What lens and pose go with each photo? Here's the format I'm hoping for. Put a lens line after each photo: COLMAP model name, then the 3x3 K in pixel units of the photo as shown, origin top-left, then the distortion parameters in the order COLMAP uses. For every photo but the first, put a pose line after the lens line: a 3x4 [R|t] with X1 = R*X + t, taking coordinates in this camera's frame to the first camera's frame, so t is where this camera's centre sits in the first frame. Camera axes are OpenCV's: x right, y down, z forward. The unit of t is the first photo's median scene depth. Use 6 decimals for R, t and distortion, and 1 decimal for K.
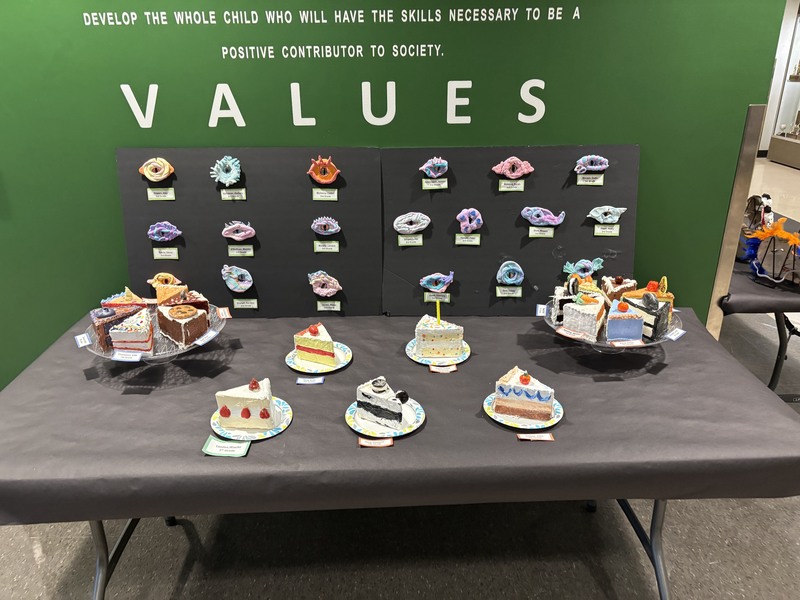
lens RADIAL K [[603.1, 0, 399.6], [0, 603.1, 299.2], [0, 0, 1]] dist [0.035575, -0.056904]
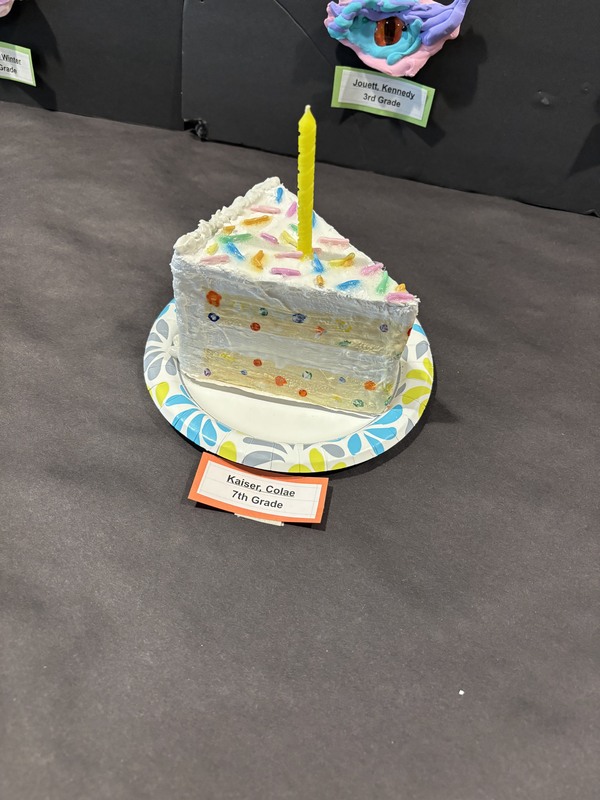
lens RADIAL K [[603.1, 0, 301.4], [0, 603.1, 402.4], [0, 0, 1]] dist [0.035575, -0.056904]
pose [[0.969926, 0.227811, -0.085708, 0.081468], [-0.160529, 0.863408, 0.478285, -0.008450], [0.182959, -0.450143, 0.874012, 0.711515]]
